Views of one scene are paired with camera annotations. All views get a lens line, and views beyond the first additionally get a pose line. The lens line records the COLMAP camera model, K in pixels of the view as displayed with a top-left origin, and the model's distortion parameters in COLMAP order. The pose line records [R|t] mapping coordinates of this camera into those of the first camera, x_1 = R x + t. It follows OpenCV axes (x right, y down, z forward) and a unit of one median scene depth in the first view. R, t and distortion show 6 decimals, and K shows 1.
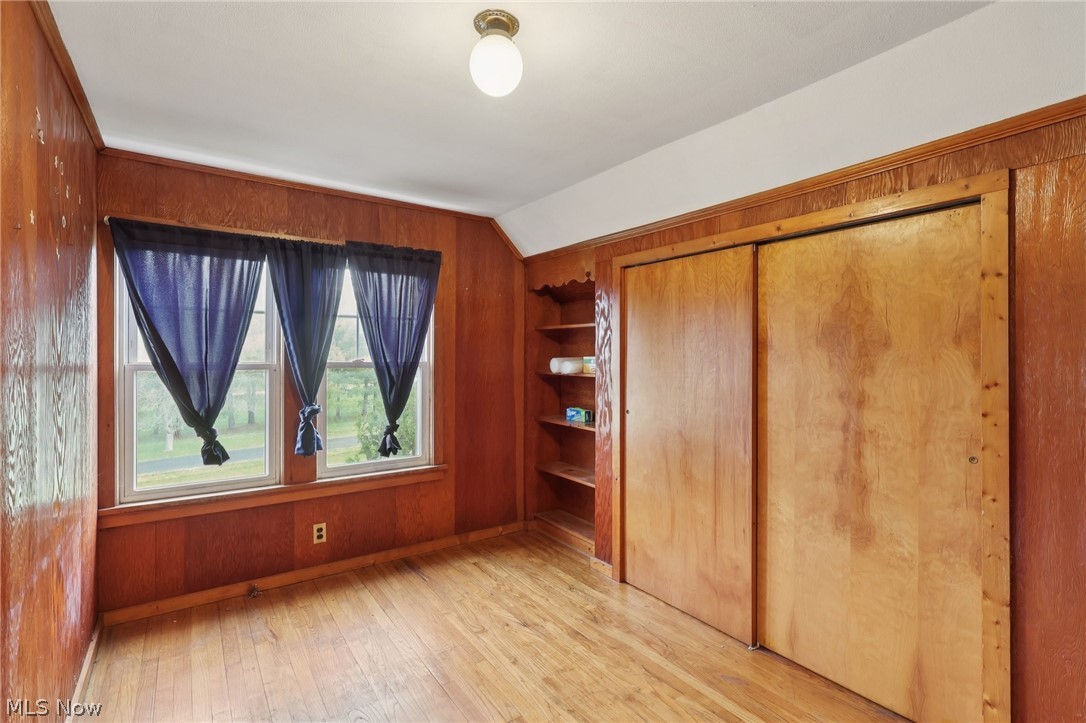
lens RADIAL K [[506.1, 0, 542.9], [0, 506.1, 355.3], [0, 0, 1]] dist [0.000958, 0.001874]
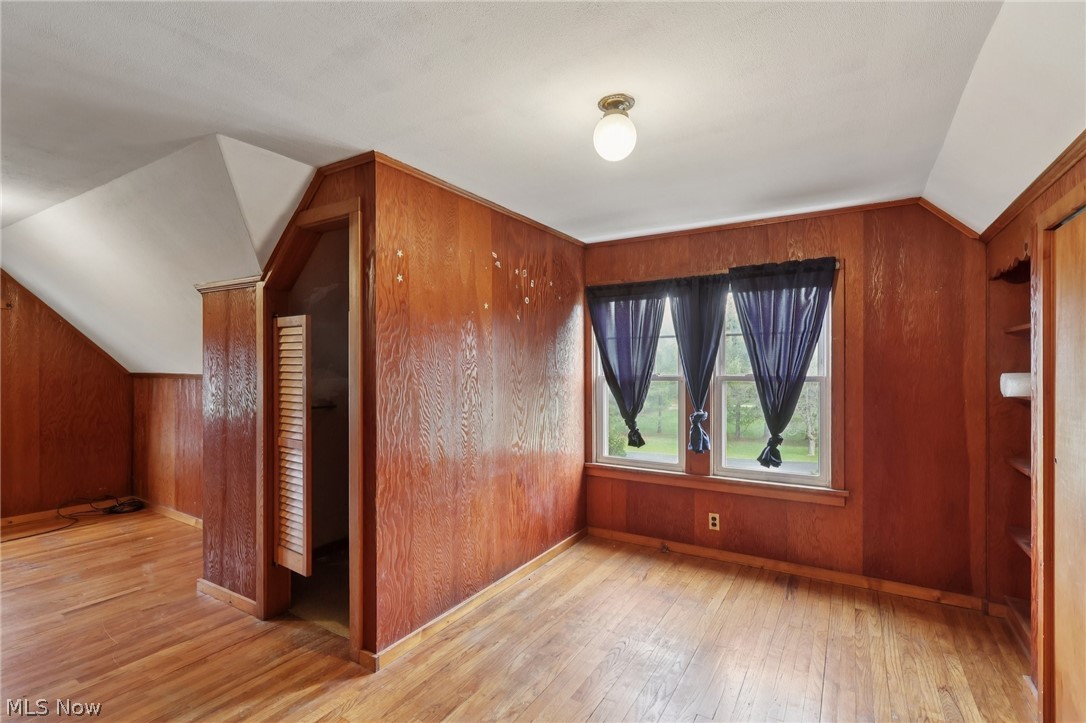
lens RADIAL K [[506.1, 0, 542.7], [0, 506.1, 367.3], [0, 0, 1]] dist [0.000958, 0.001874]
pose [[0.395374, -0.006171, -0.918500, 0.479042], [0.001247, 0.999980, -0.006181, 0.001042], [0.918520, 0.001299, 0.395373, 0.171320]]
